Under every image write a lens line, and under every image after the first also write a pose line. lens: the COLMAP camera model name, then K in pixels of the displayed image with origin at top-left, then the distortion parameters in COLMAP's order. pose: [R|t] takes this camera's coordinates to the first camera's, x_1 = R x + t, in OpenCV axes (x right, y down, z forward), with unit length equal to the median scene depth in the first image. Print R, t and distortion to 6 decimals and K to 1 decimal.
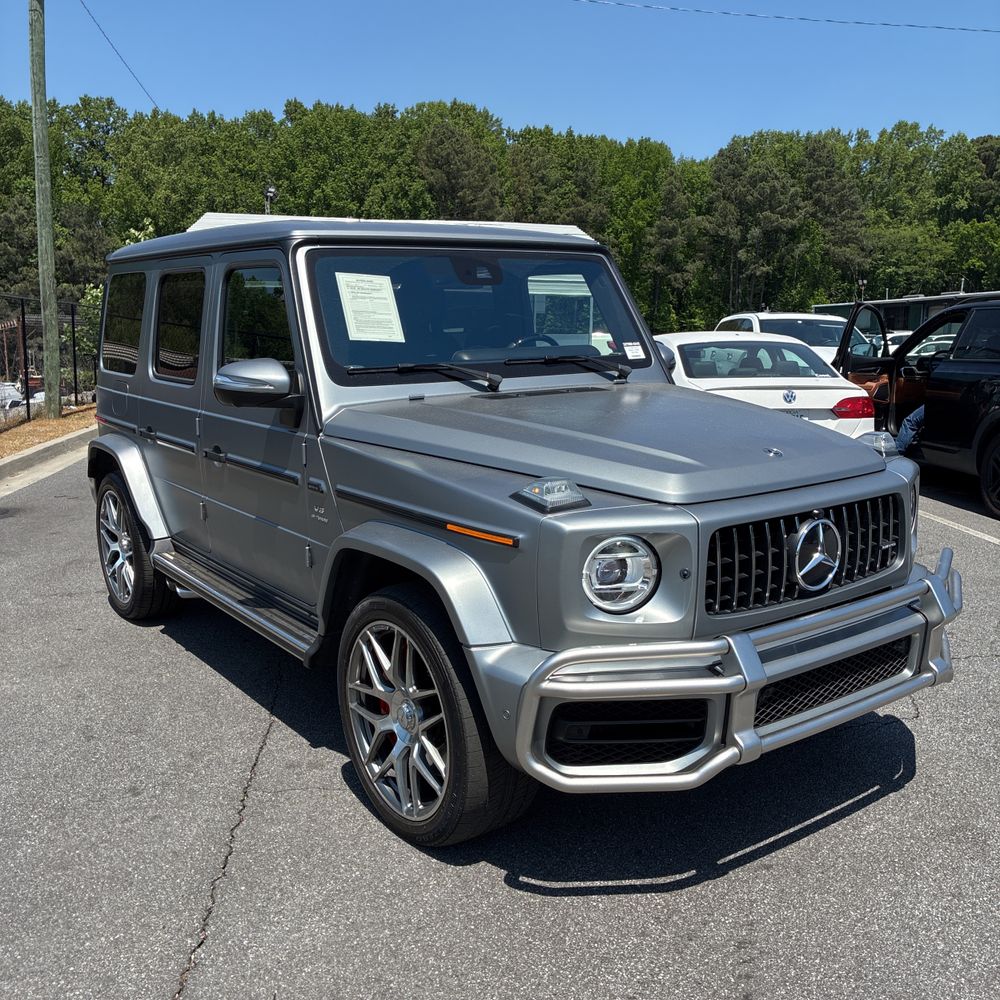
lens RADIAL K [[989.5, 0, 500.6], [0, 989.5, 496.6], [0, 0, 1]] dist [0.009961, 0.000000]
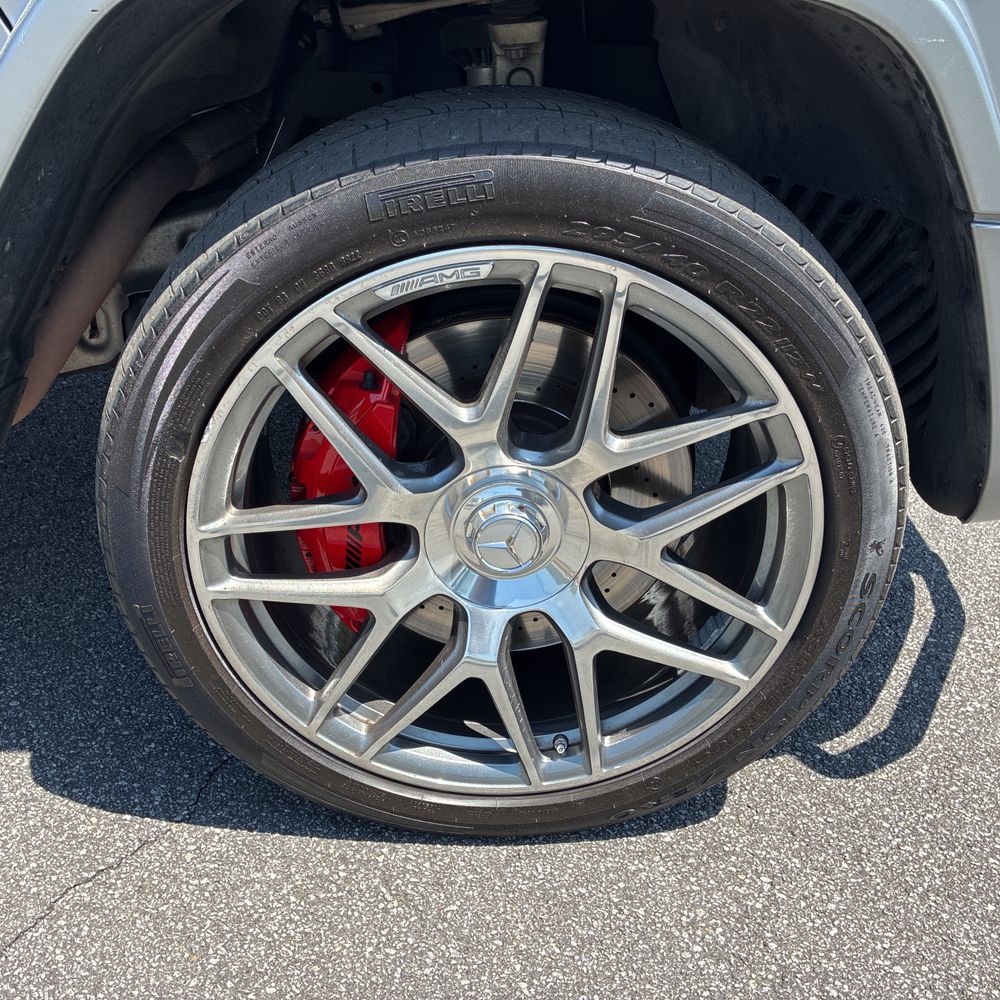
lens RADIAL K [[989.5, 0, 501.2], [0, 989.5, 492.9], [0, 0, 1]] dist [0.009961, 0.000000]
pose [[0.578861, -0.358485, 0.732399, -0.348626], [0.106684, 0.923754, 0.367828, 0.096518], [-0.808417, -0.134786, 0.572970, 0.870386]]
